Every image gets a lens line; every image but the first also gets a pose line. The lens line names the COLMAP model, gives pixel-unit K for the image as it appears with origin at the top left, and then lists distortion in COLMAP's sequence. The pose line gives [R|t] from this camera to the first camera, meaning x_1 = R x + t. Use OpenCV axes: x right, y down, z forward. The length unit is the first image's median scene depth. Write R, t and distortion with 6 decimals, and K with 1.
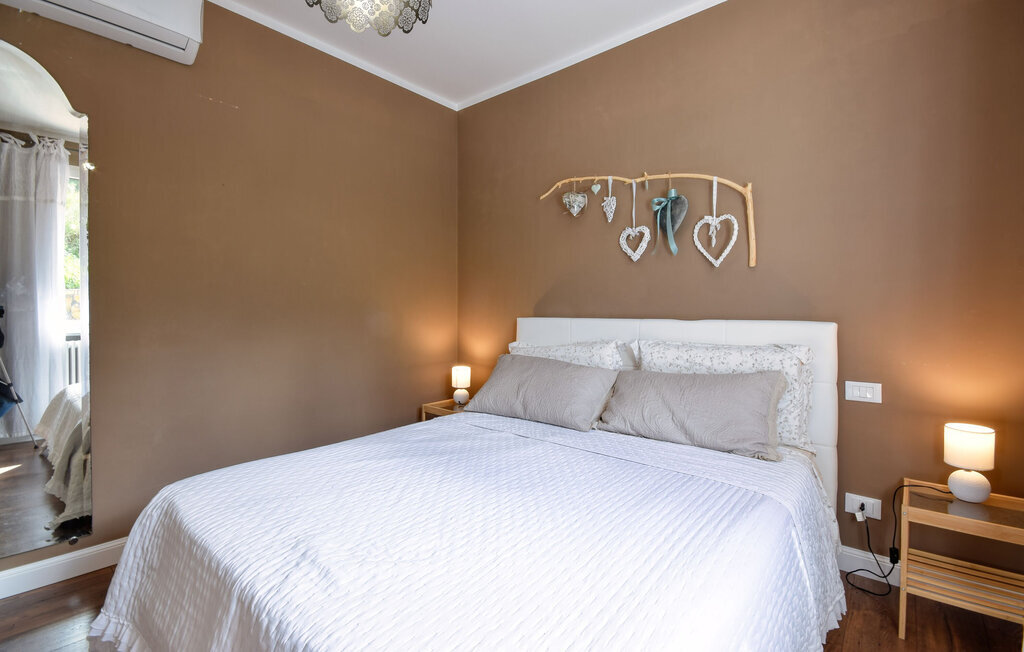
lens RADIAL K [[453.6, 0, 512.2], [0, 453.6, 312.9], [0, 0, 1]] dist [0.025151, -0.022871]
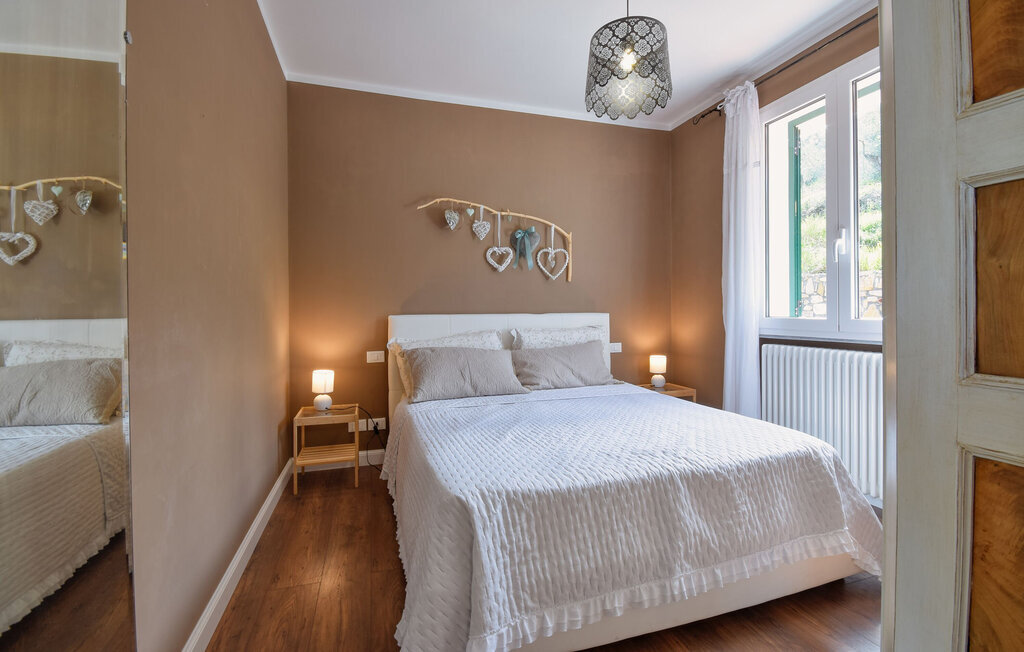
lens RADIAL K [[453.6, 0, 512.2], [0, 453.6, 312.9], [0, 0, 1]] dist [0.025151, -0.022871]
pose [[0.536738, -0.014617, 0.843622, -0.903840], [0.010077, 0.999890, 0.010913, -0.004234], [-0.843689, 0.002644, 0.536826, 0.241990]]
